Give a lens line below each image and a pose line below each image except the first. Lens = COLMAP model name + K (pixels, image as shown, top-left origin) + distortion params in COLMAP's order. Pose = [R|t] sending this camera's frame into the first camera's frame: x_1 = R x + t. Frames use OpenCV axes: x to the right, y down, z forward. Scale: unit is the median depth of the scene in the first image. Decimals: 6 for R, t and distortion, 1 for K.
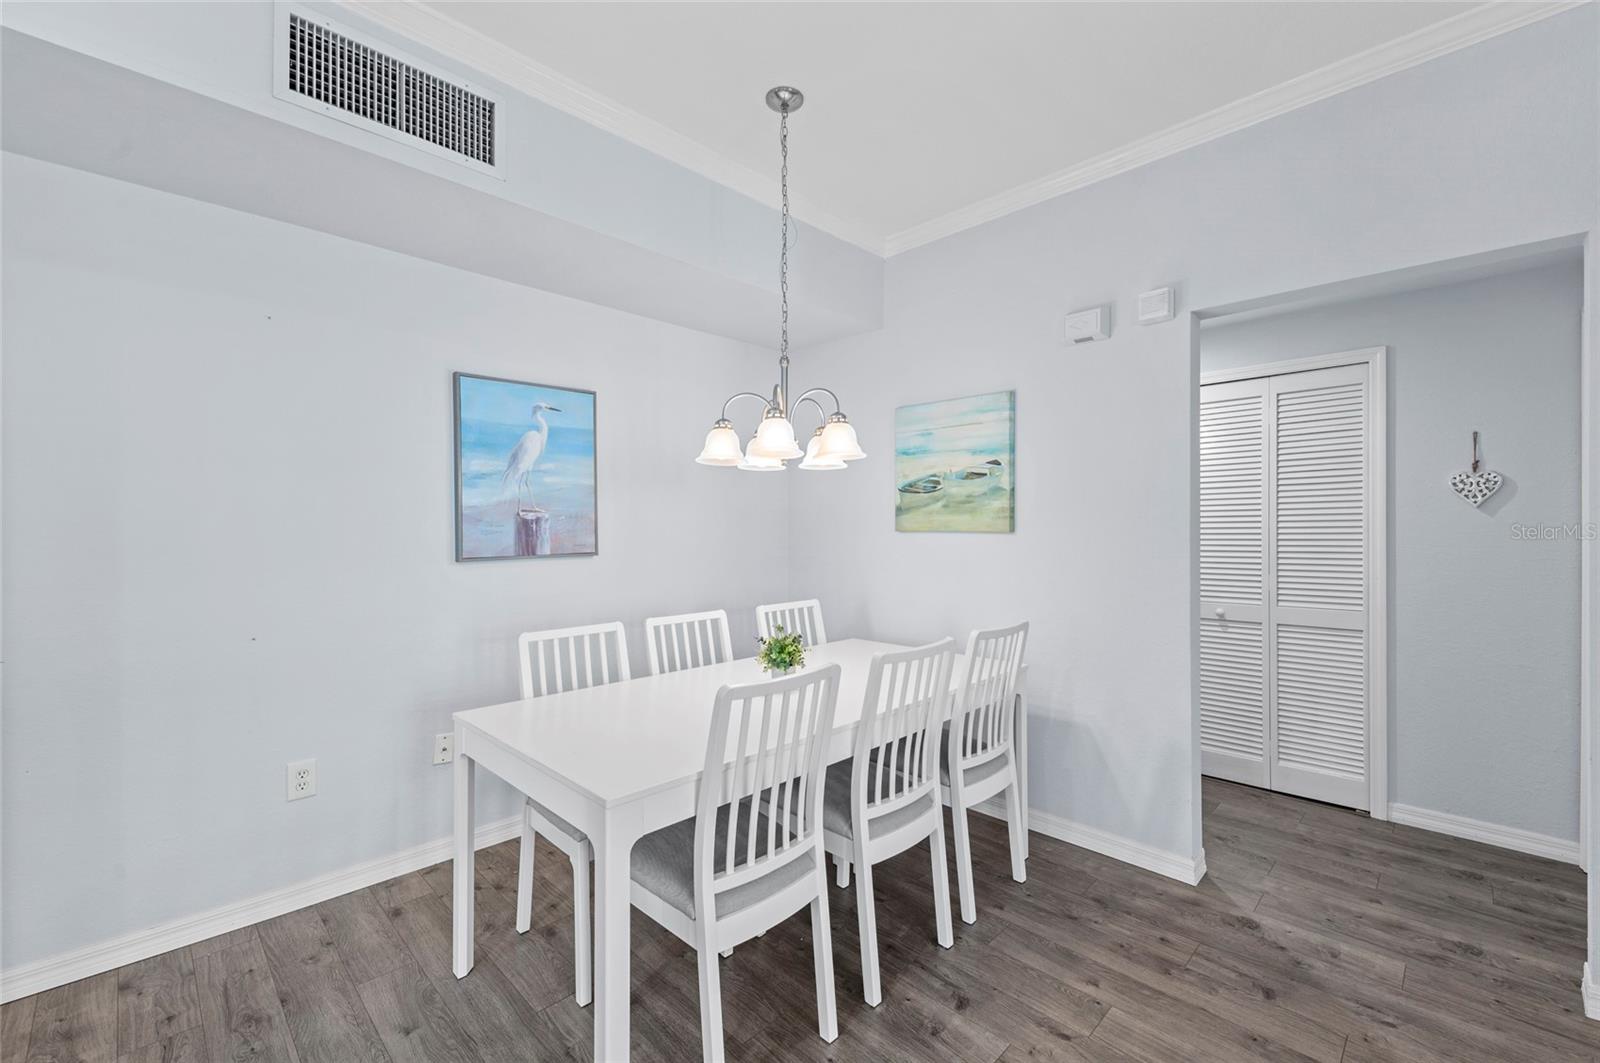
lens RADIAL K [[670.6, 0, 802.3], [0, 670.6, 528.8], [0, 0, 1]] dist [0.018620, -0.007051]
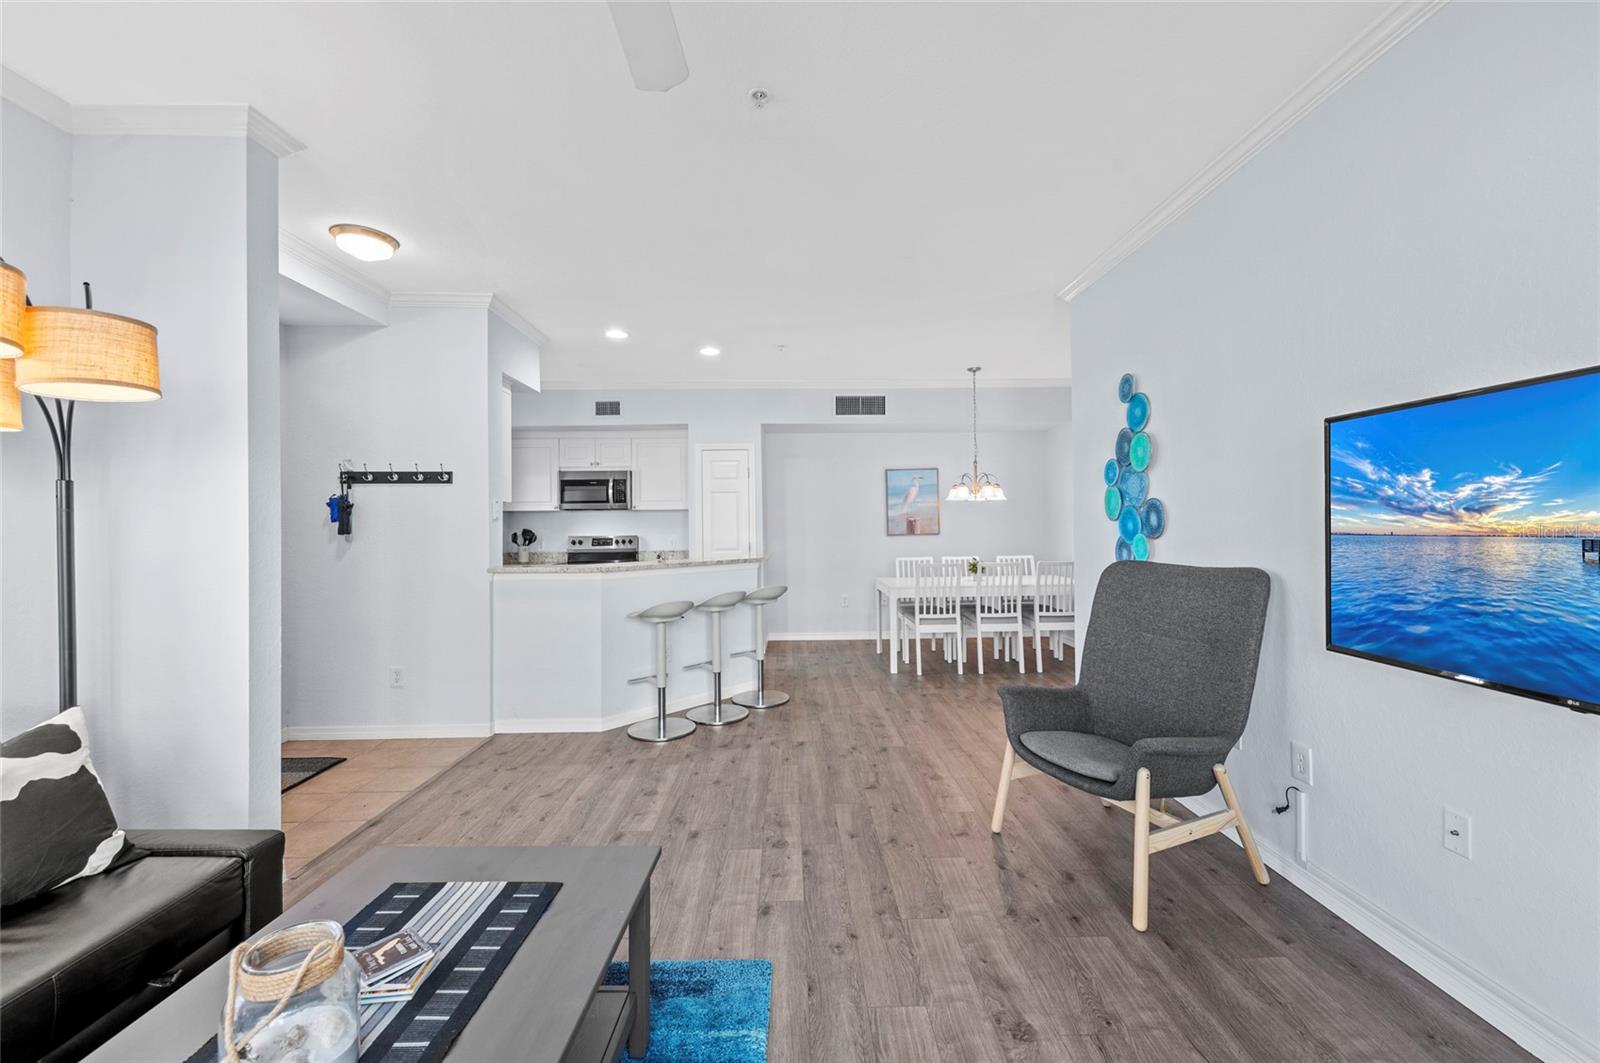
lens RADIAL K [[622.8, 0, 799.5], [0, 622.8, 519.9], [0, 0, 1]] dist [0.012574, -0.006378]
pose [[0.718189, -0.013207, -0.695722, 1.058351], [0.009417, 0.999913, -0.009260, 0.002949], [0.695784, 0.000099, 0.718251, -1.157466]]
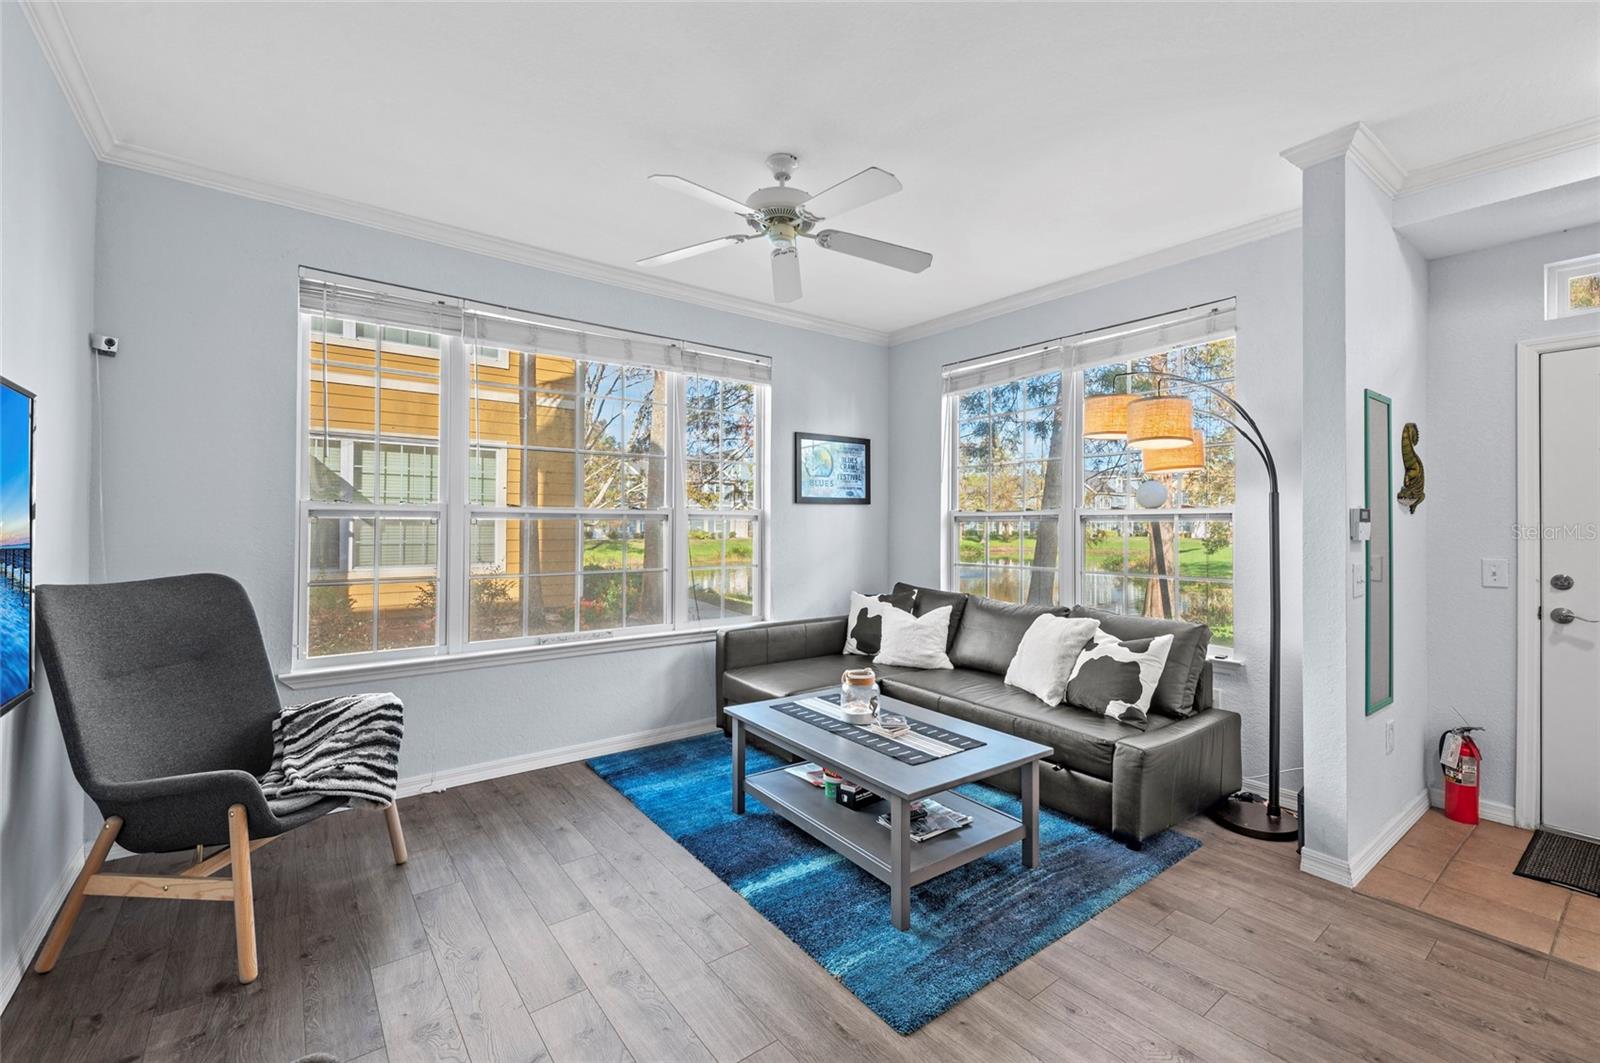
lens RADIAL K [[668.9, 0, 802.3], [0, 668.9, 520.8], [0, 0, 1]] dist [0.019541, -0.008112]
pose [[-0.991472, -0.003346, 0.130279, 0.557862], [-0.004164, 0.999973, -0.006007, -0.001838], [-0.130255, -0.006498, -0.991459, -0.018798]]
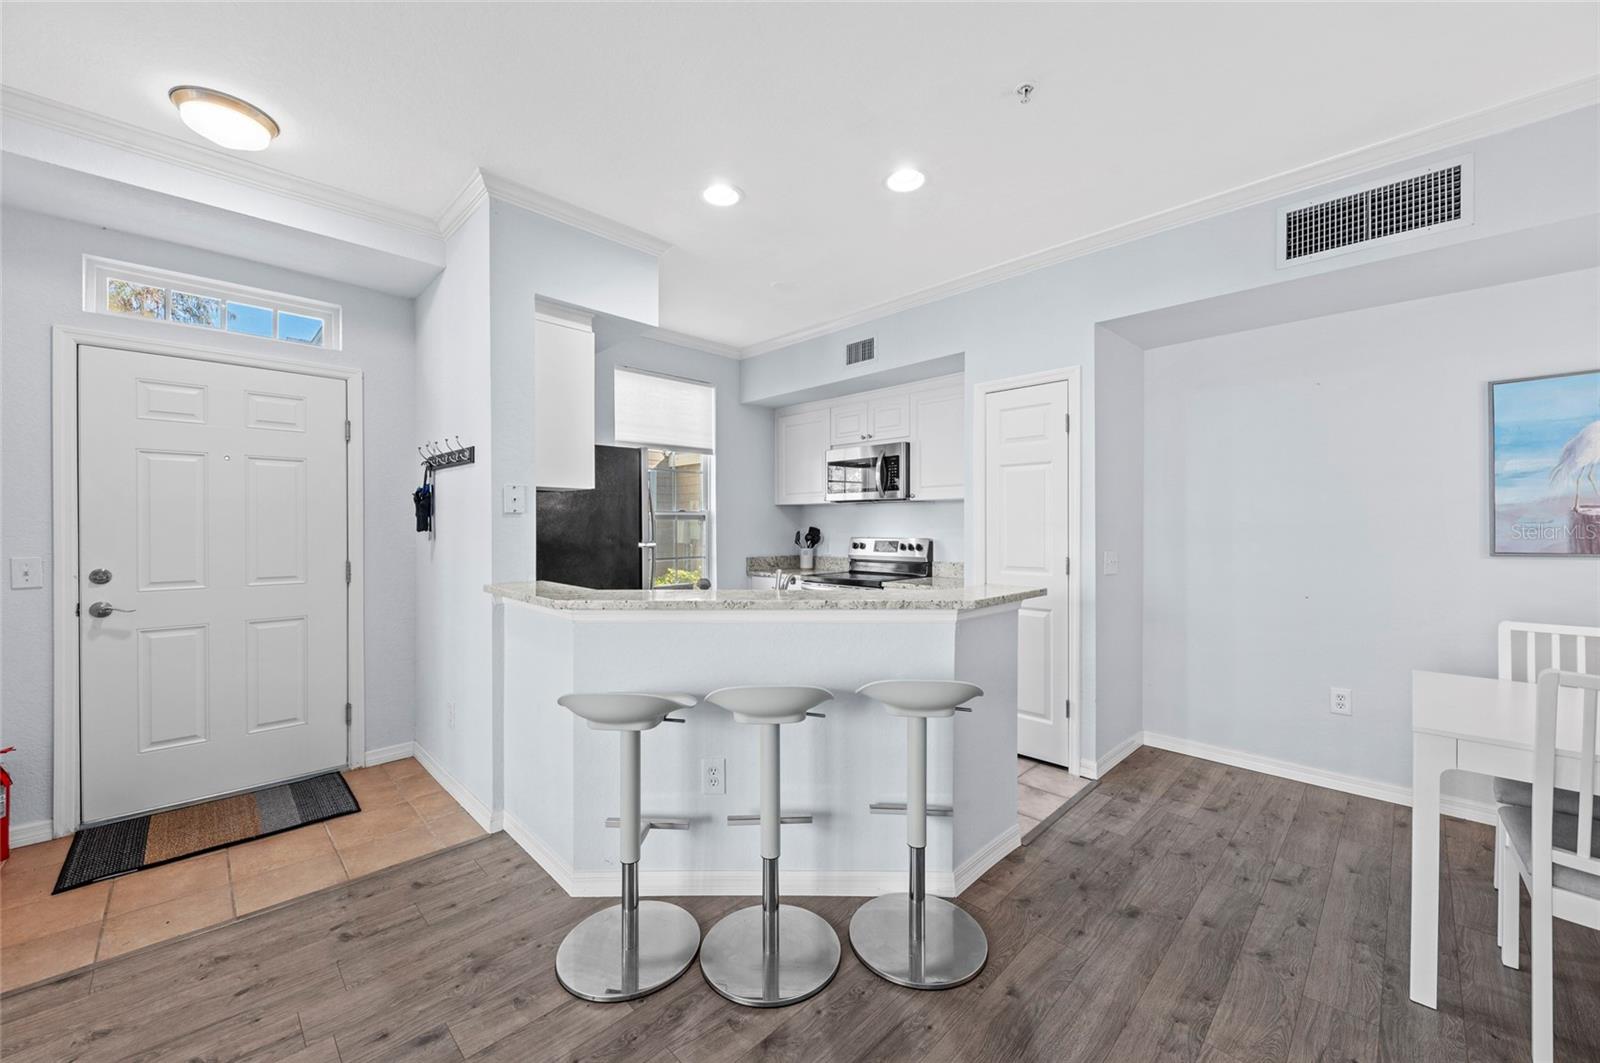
lens RADIAL K [[607.9, 0, 802.0], [0, 607.9, 529.1], [0, 0, 1]] dist [0.008084, -0.004834]
pose [[-0.001374, 0.005976, -0.999981, 0.476112], [-0.000940, 0.999982, 0.005978, 0.001382], [0.999999, 0.000948, -0.001368, -0.116462]]
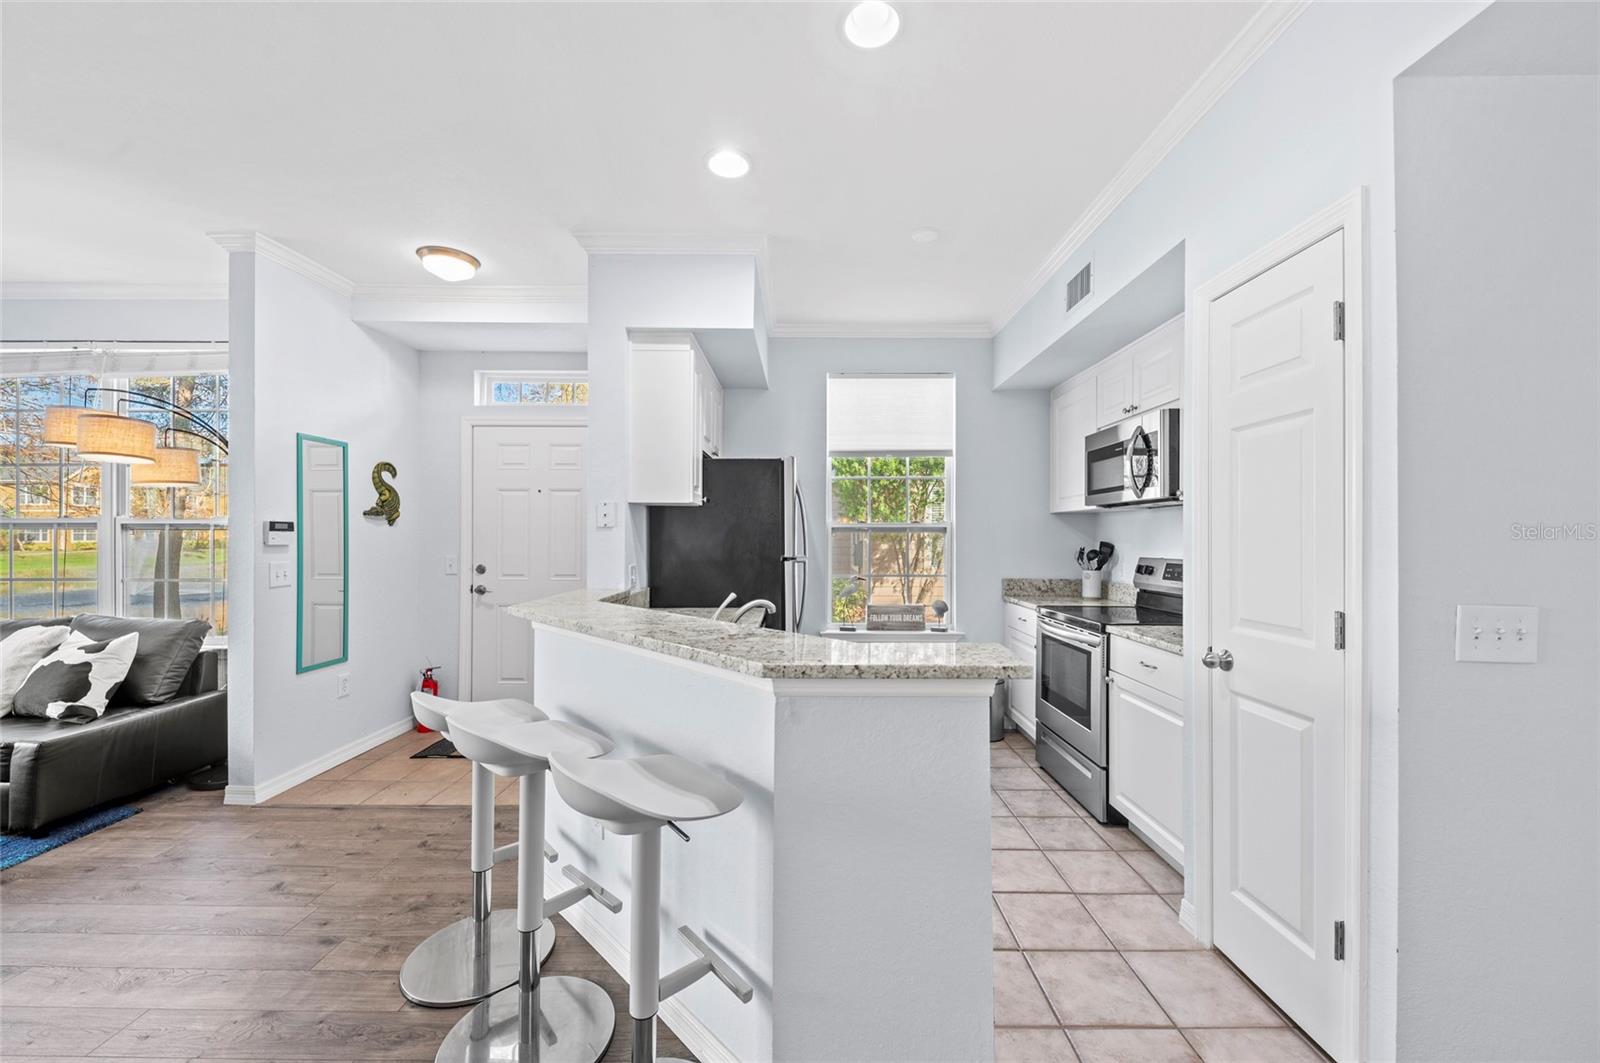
lens RADIAL K [[604.9, 0, 803.1], [0, 604.9, 538.5], [0, 0, 1]] dist [0.010920, -0.006484]
pose [[-0.707452, -0.000712, -0.706761, 0.014130], [-0.003601, 0.999990, 0.002598, -0.001788], [0.706752, 0.004383, -0.707447, 0.450366]]
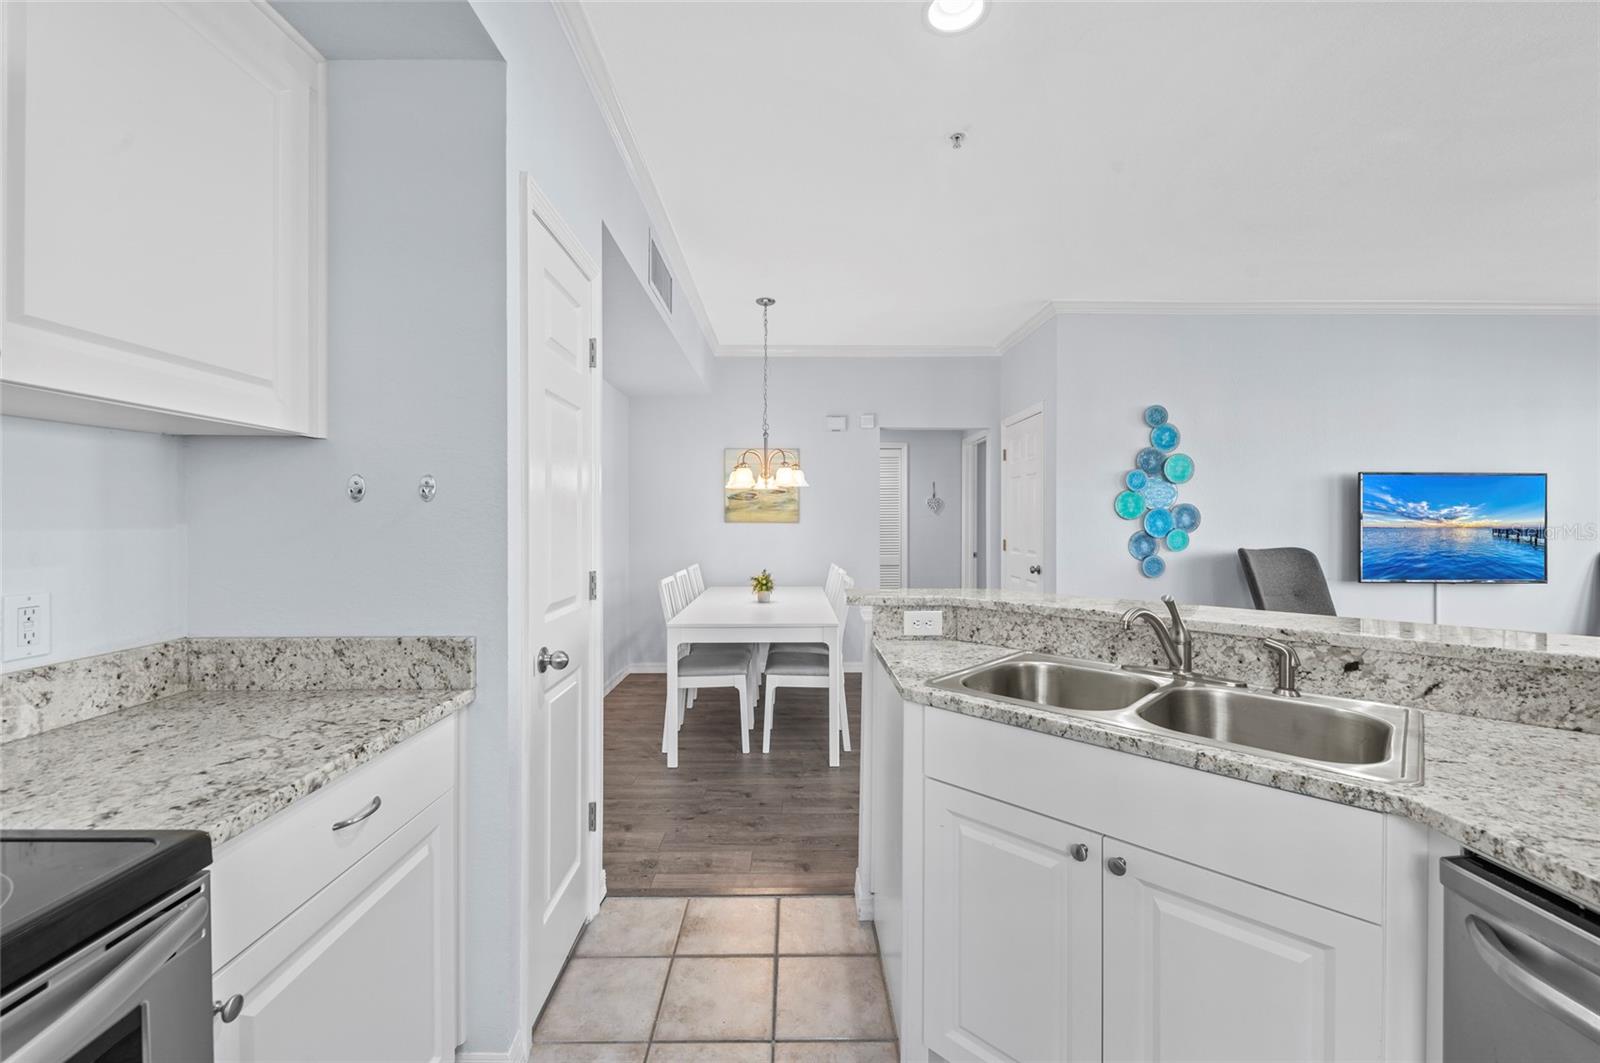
lens RADIAL K [[642.6, 0, 797.9], [0, 642.6, 522.3], [0, 0, 1]] dist [0.011895, 0.000027]
pose [[0.703640, -0.001045, 0.710555, -1.106118], [-0.000232, 0.999999, 0.001701, 0.001673], [-0.710556, -0.001361, 0.703639, -0.327221]]
